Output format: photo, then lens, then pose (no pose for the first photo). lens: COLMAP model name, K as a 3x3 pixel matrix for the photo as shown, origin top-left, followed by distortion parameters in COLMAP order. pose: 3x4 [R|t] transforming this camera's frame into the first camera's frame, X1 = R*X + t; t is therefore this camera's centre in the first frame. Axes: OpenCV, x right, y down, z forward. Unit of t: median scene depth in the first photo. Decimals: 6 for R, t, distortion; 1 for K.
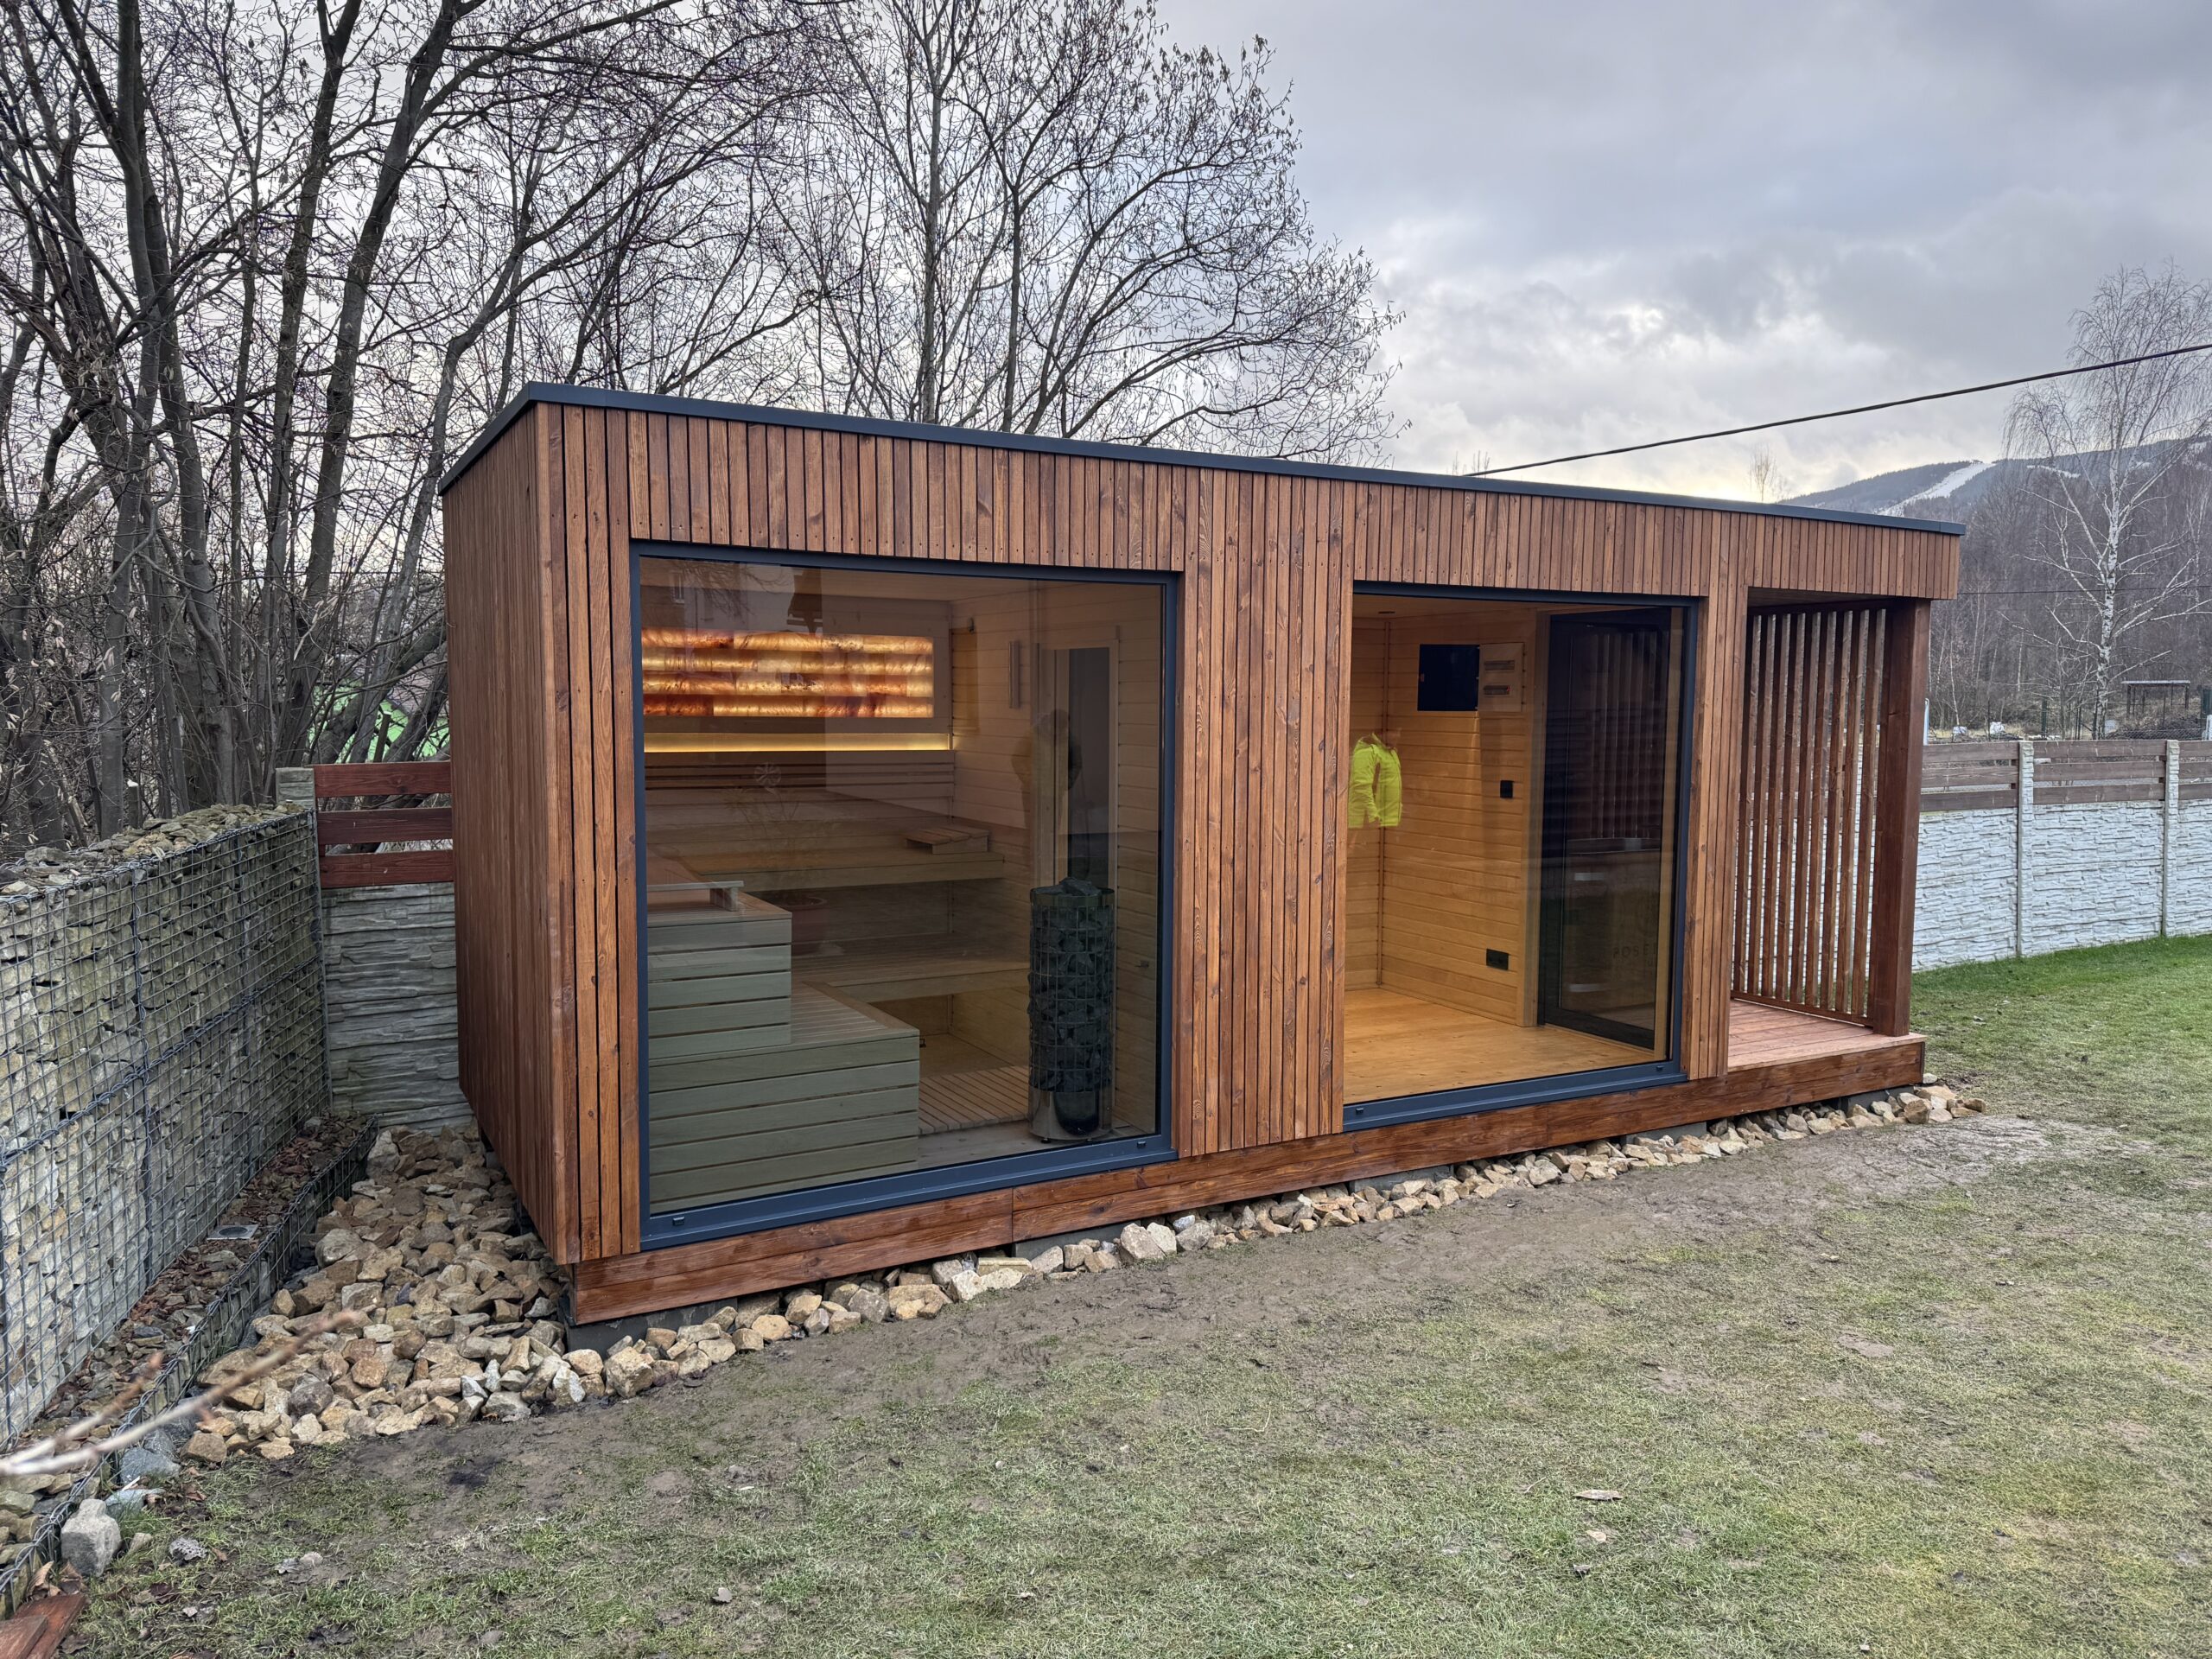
lens RADIAL K [[1537.7, 0, 1130.9], [0, 1537.7, 835.1], [0, 0, 1]] dist [0.156524, -0.269910]
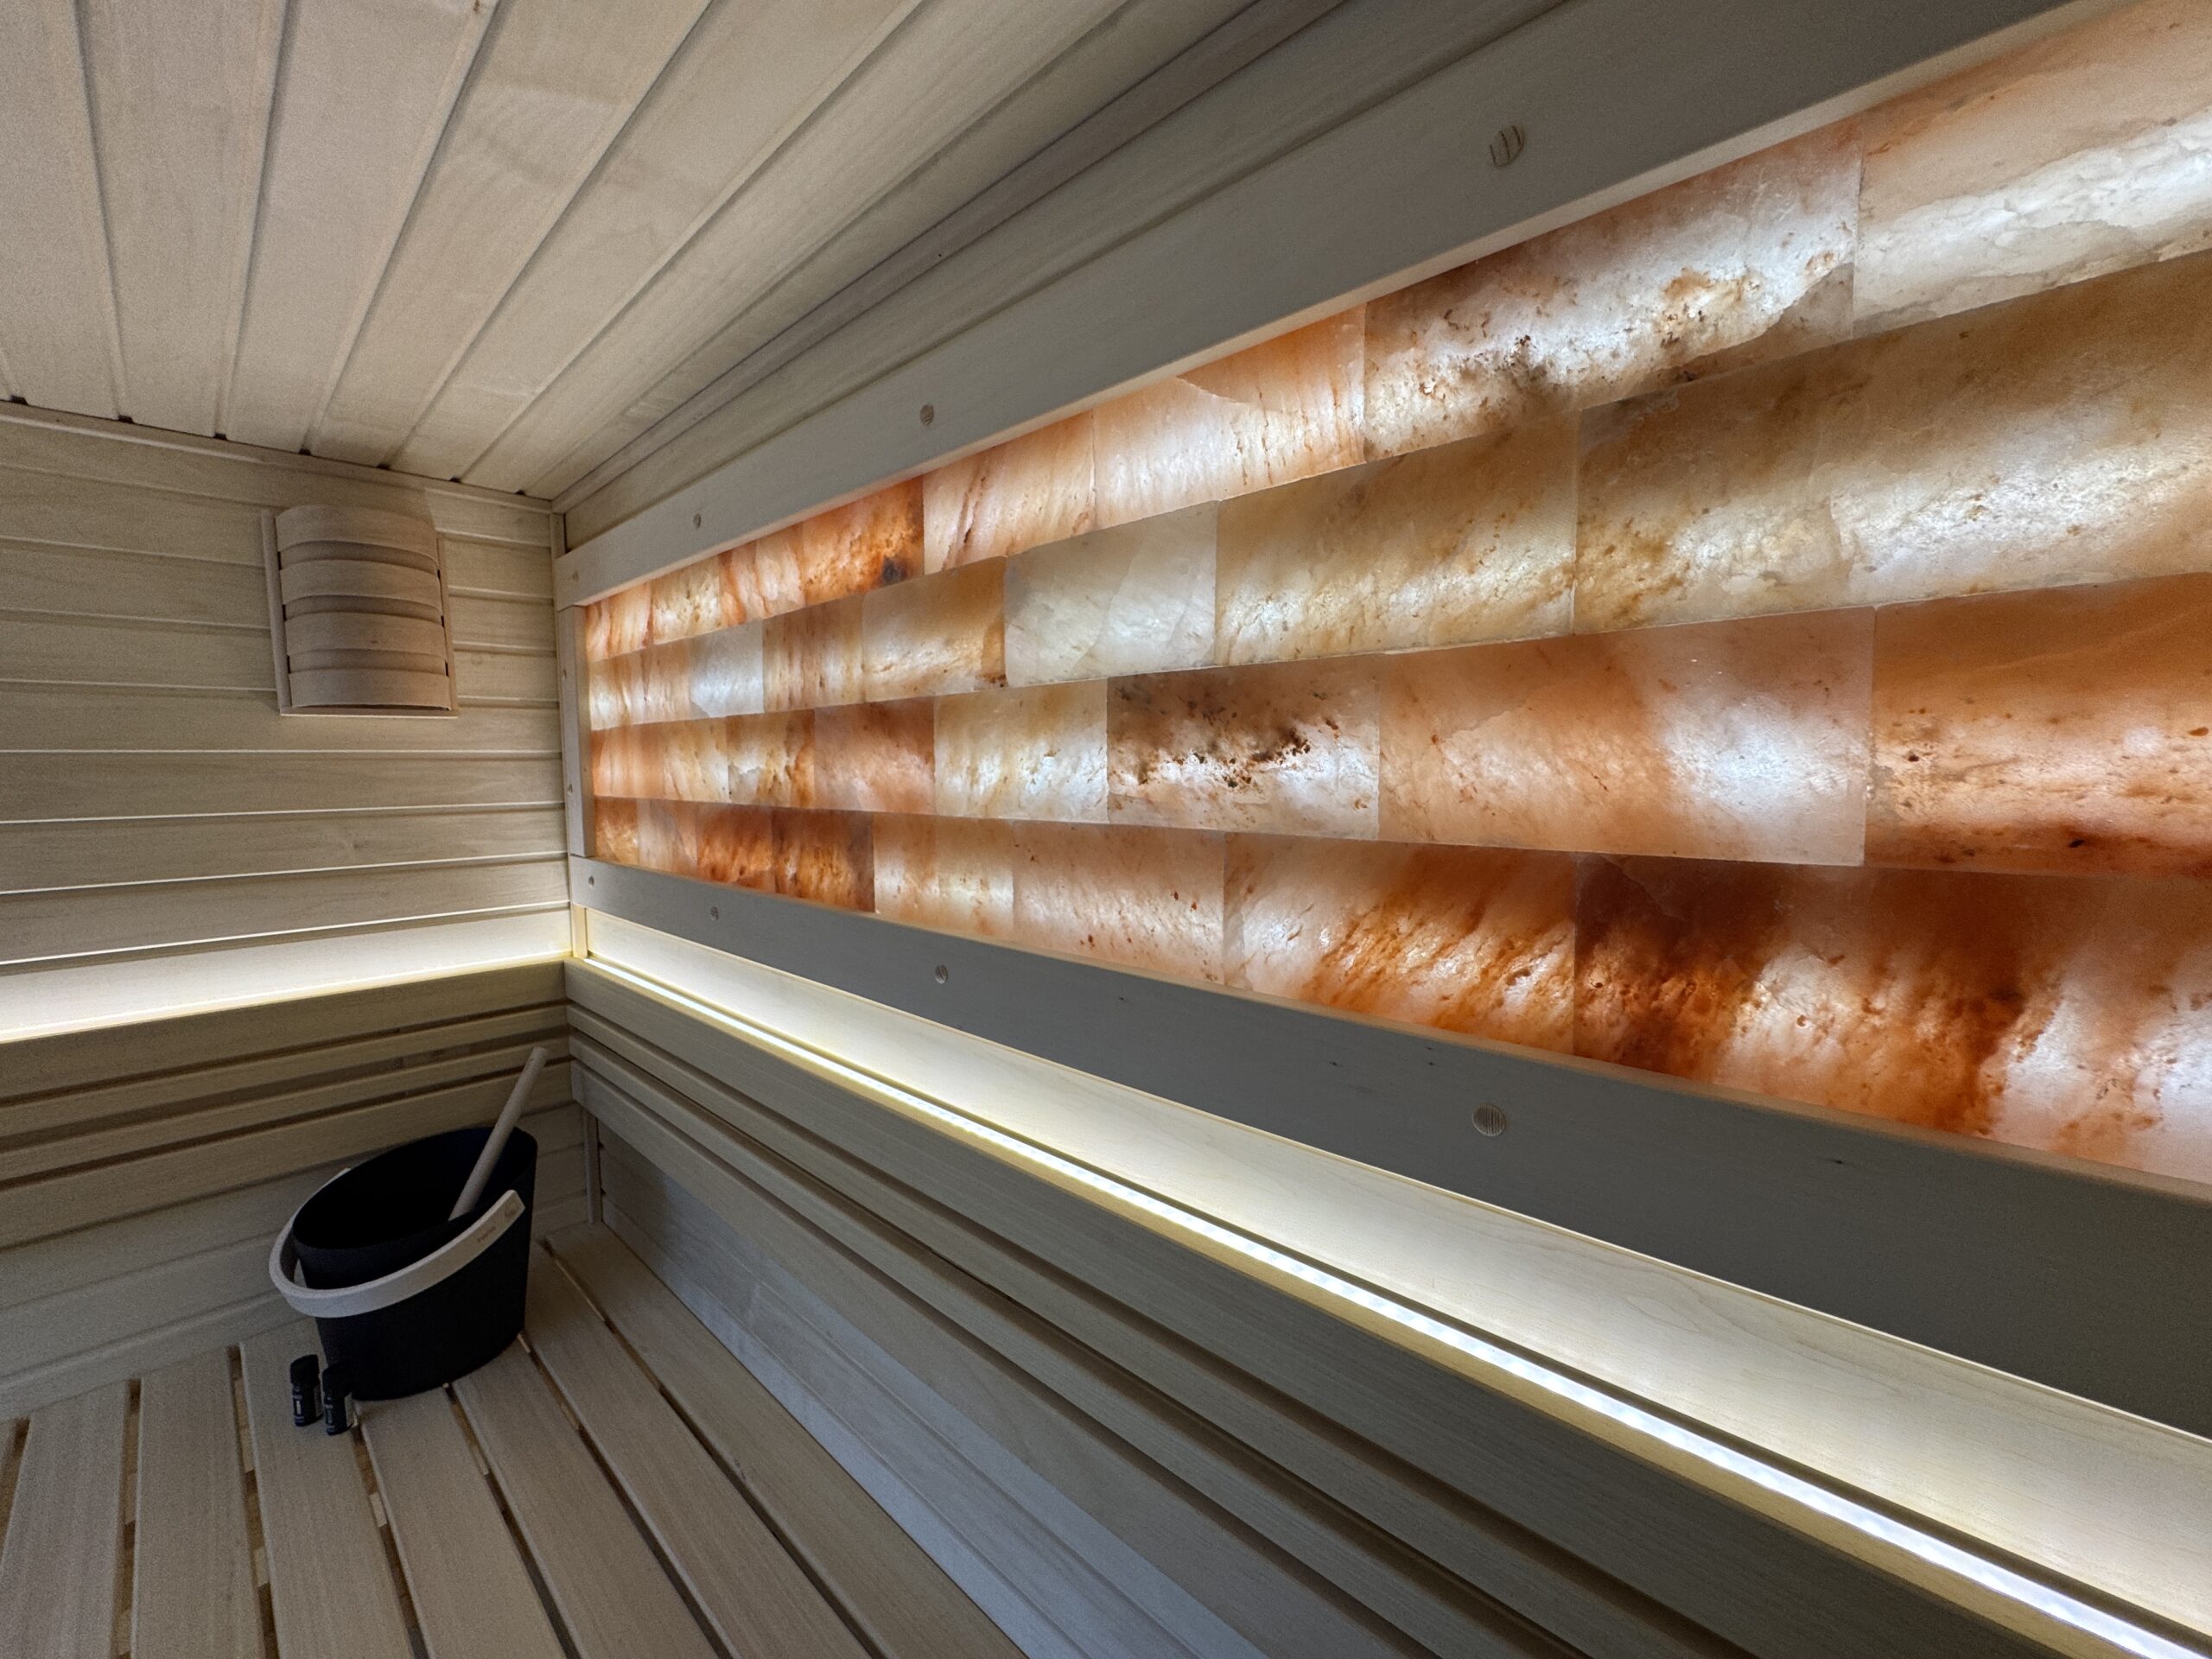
lens RADIAL K [[878.7, 0, 1103.7], [0, 878.7, 827.8], [0, 0, 1]] dist [-0.001558, -0.000106]
pose [[0.300432, 0.062696, -0.951740, -0.175036], [-0.071447, 0.996513, 0.043092, -0.115043], [0.951124, 0.055053, 0.303864, 1.194240]]
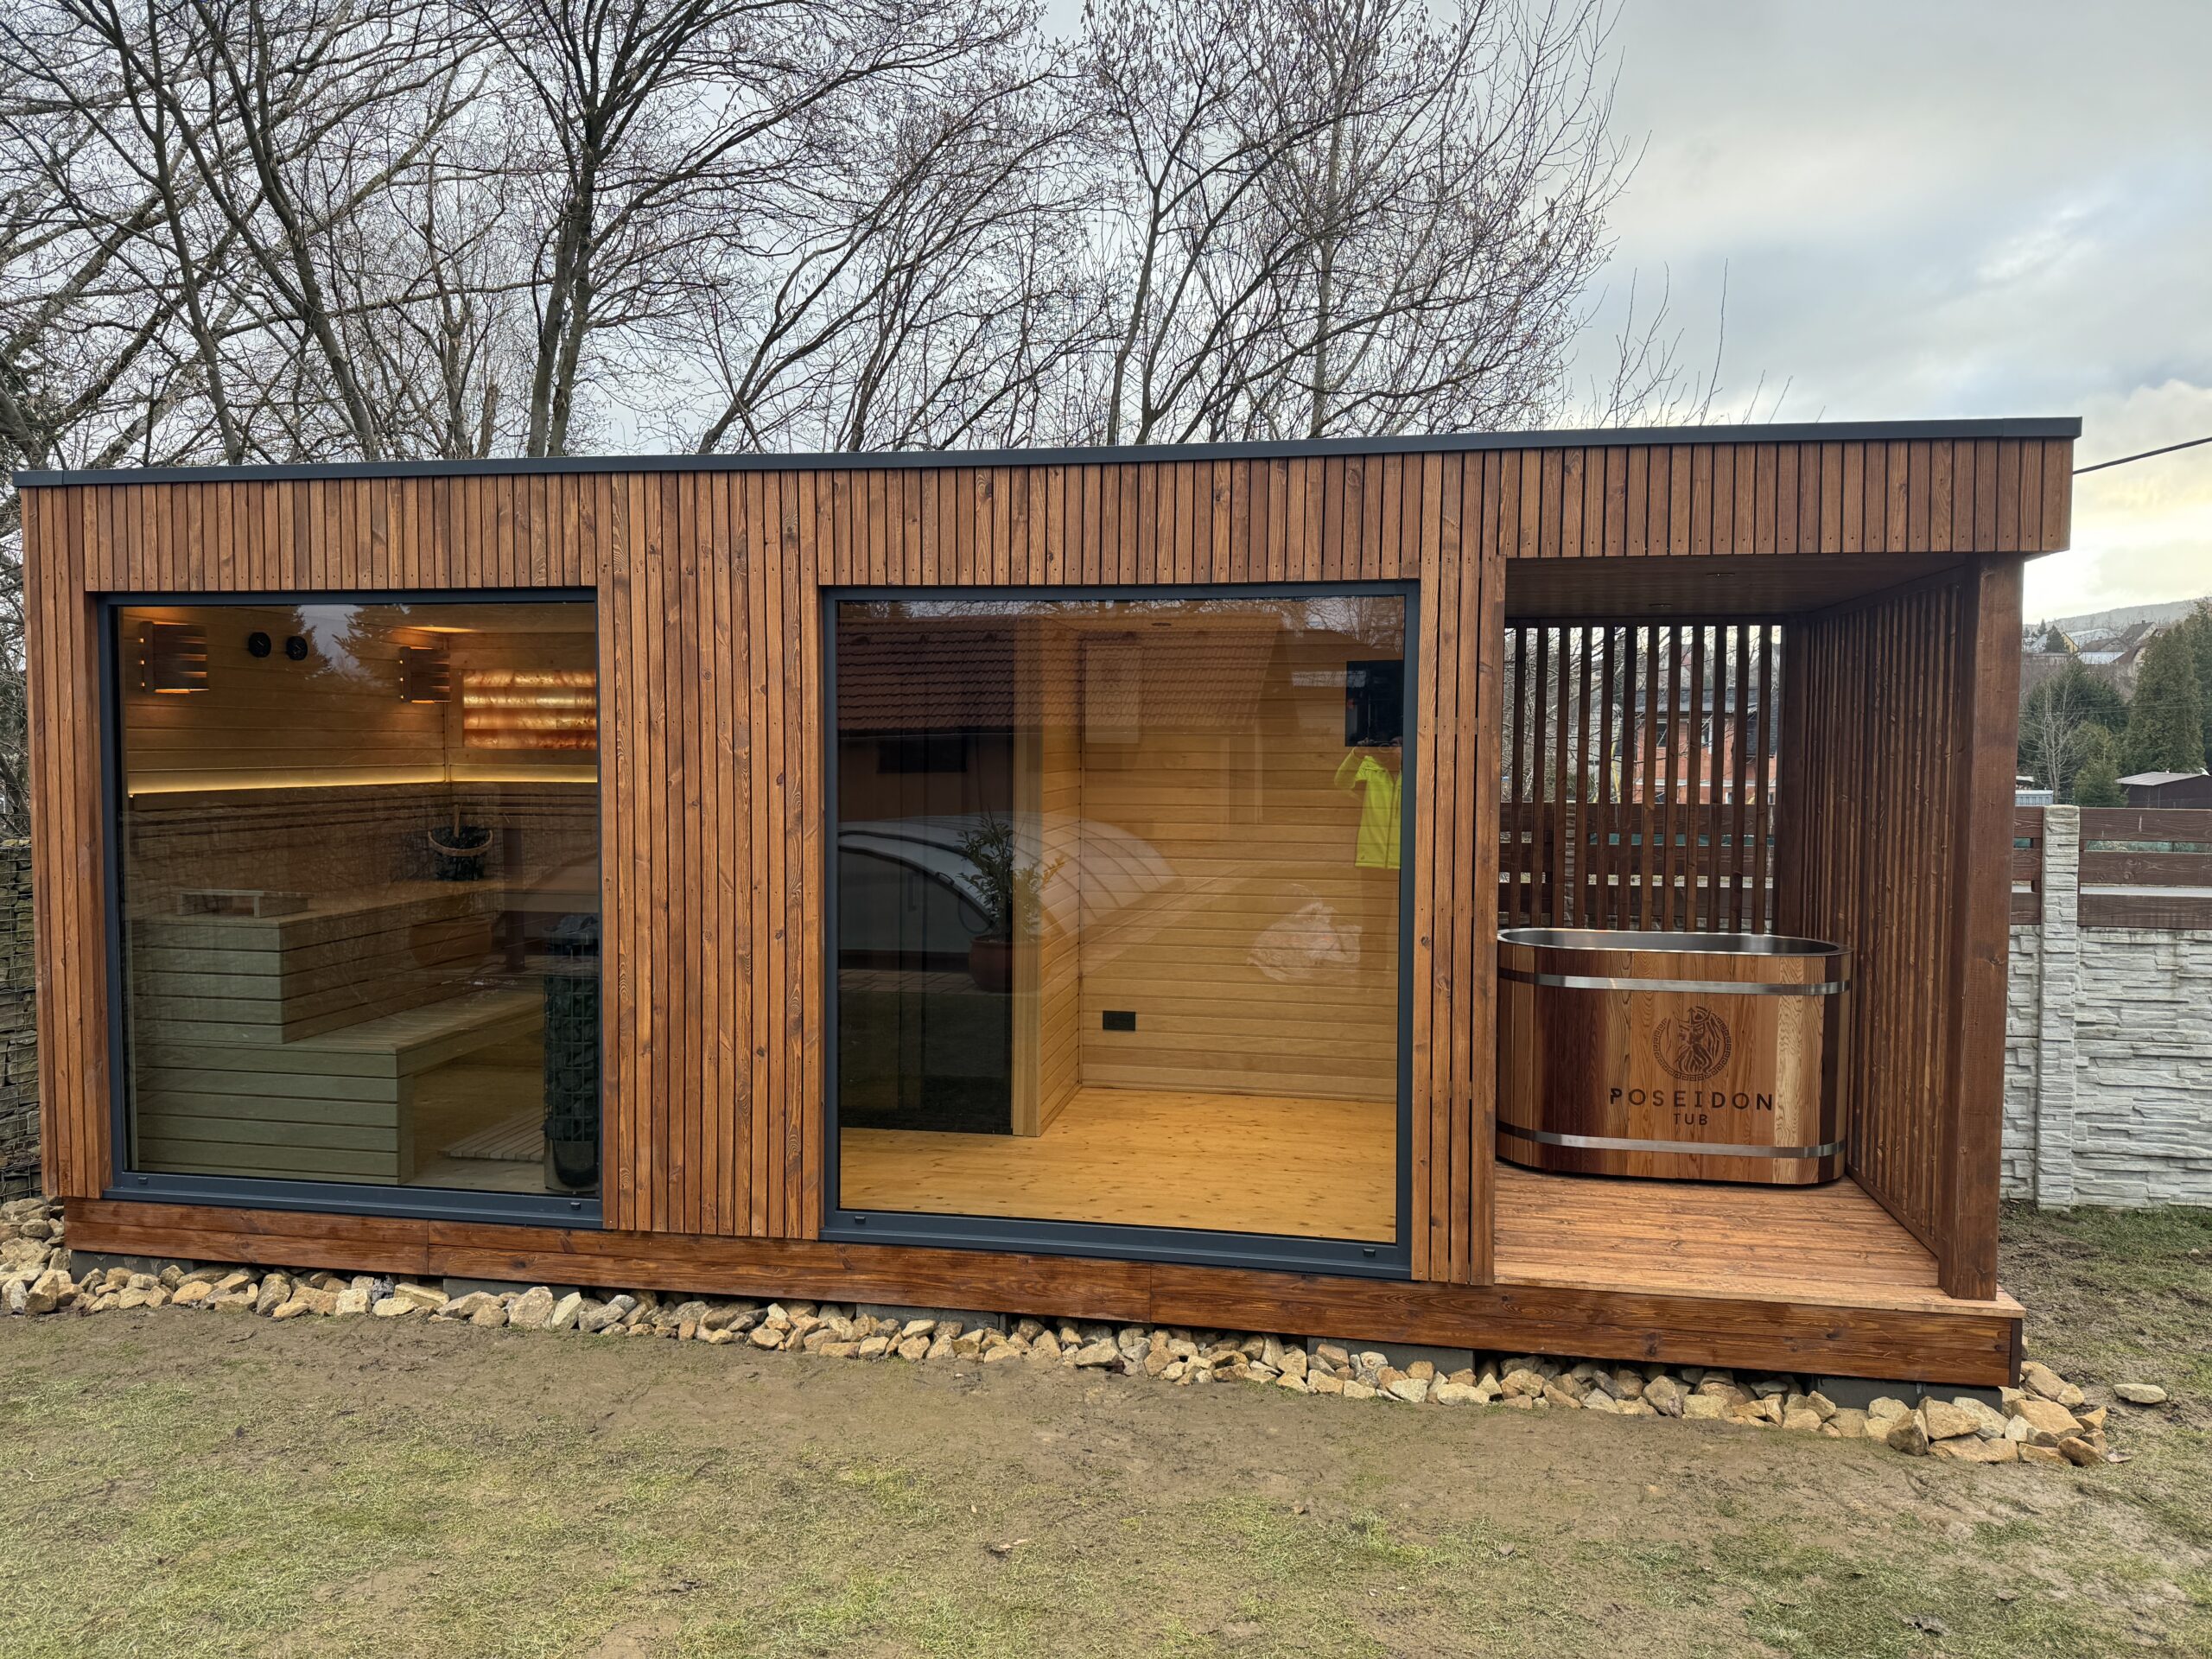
lens RADIAL K [[1553.1, 0, 1104.1], [0, 1553.1, 826.7], [0, 0, 1]] dist [0.037283, -0.045846]
pose [[0.776707, 0.032184, -0.629039, 0.819374], [-0.056127, 0.998257, -0.018228, -0.026245], [0.627356, 0.049465, 0.777160, 0.452966]]
